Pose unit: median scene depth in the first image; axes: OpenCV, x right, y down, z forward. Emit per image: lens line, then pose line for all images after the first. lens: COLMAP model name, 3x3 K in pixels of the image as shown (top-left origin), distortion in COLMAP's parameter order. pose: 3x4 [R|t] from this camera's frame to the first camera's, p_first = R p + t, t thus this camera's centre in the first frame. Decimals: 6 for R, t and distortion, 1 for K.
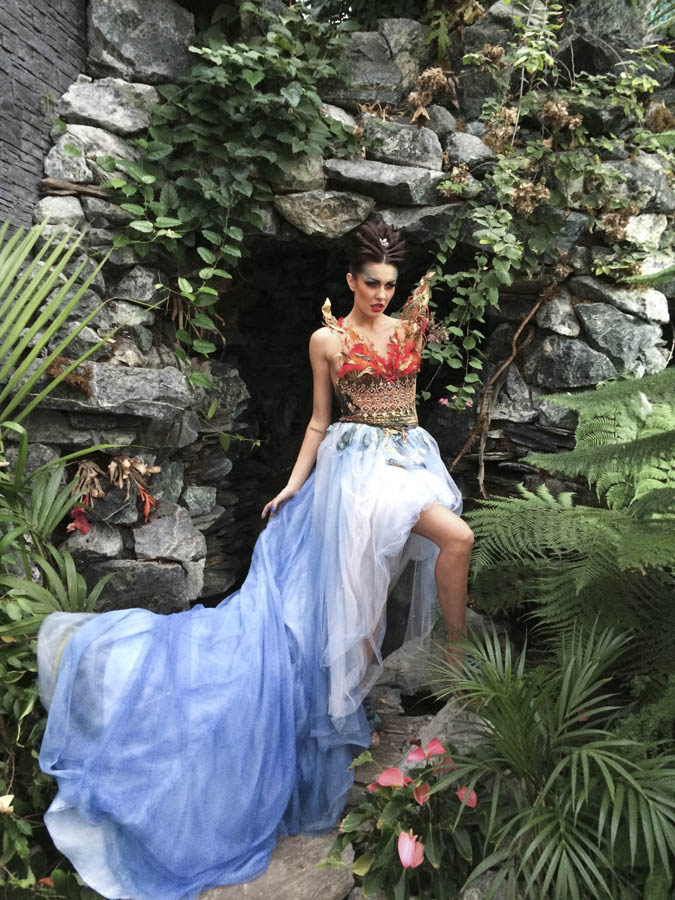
lens RADIAL K [[767.2, 0, 340.9], [0, 767.2, 448.5], [0, 0, 1]] dist [0.091263, -0.121902]
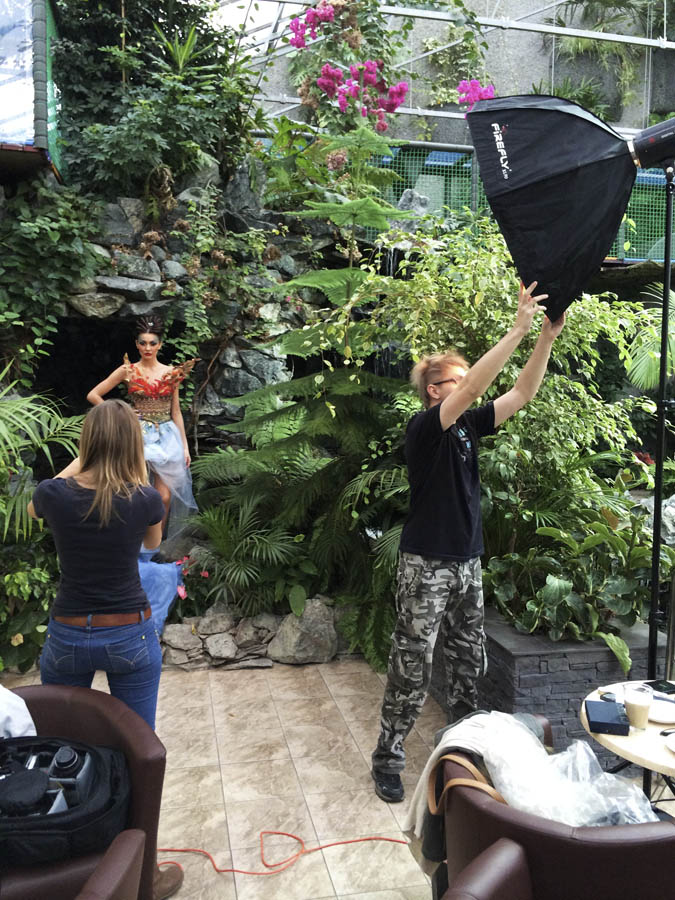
lens RADIAL K [[767.2, 0, 340.9], [0, 767.2, 448.5], [0, 0, 1]] dist [0.091263, -0.121902]
pose [[0.924393, -0.077445, 0.373497, -0.195943], [0.080739, 0.996712, 0.006843, 0.061804], [-0.372799, 0.023830, 0.927606, -0.875748]]
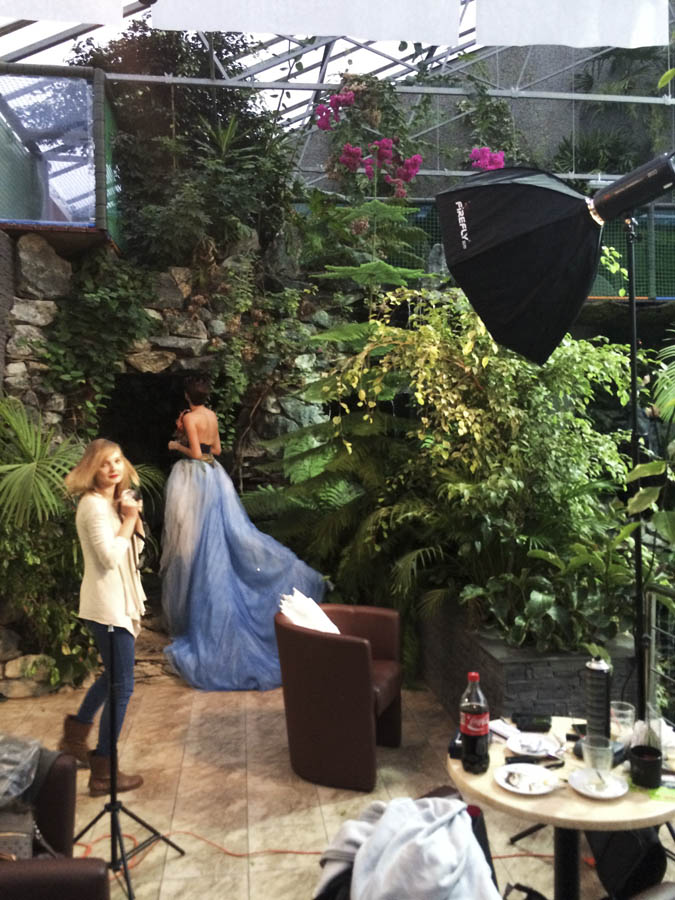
lens RADIAL K [[767.2, 0, 340.9], [0, 767.2, 448.5], [0, 0, 1]] dist [0.091263, -0.121902]
pose [[0.952466, -0.078962, 0.294233, -0.160760], [0.099689, 0.993436, -0.056103, 0.085295], [-0.287872, 0.082768, 0.954086, -1.060984]]
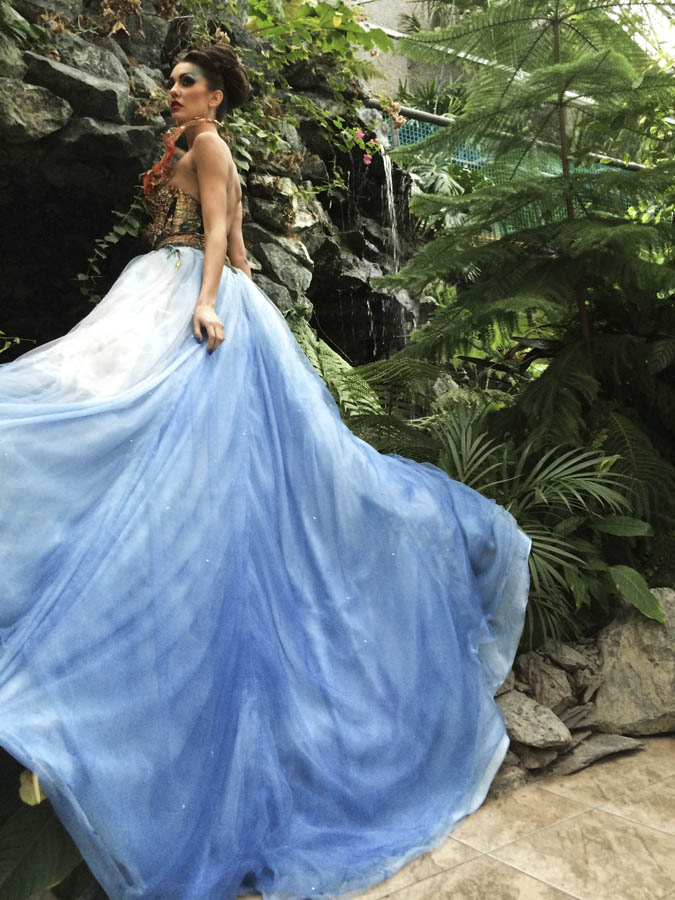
lens RADIAL K [[767.2, 0, 340.9], [0, 767.2, 448.5], [0, 0, 1]] dist [0.091263, -0.121902]
pose [[0.742614, -0.079853, 0.664942, -0.385964], [0.193582, 0.976079, -0.098977, 0.248826], [-0.641132, 0.202223, 0.740308, 0.166760]]
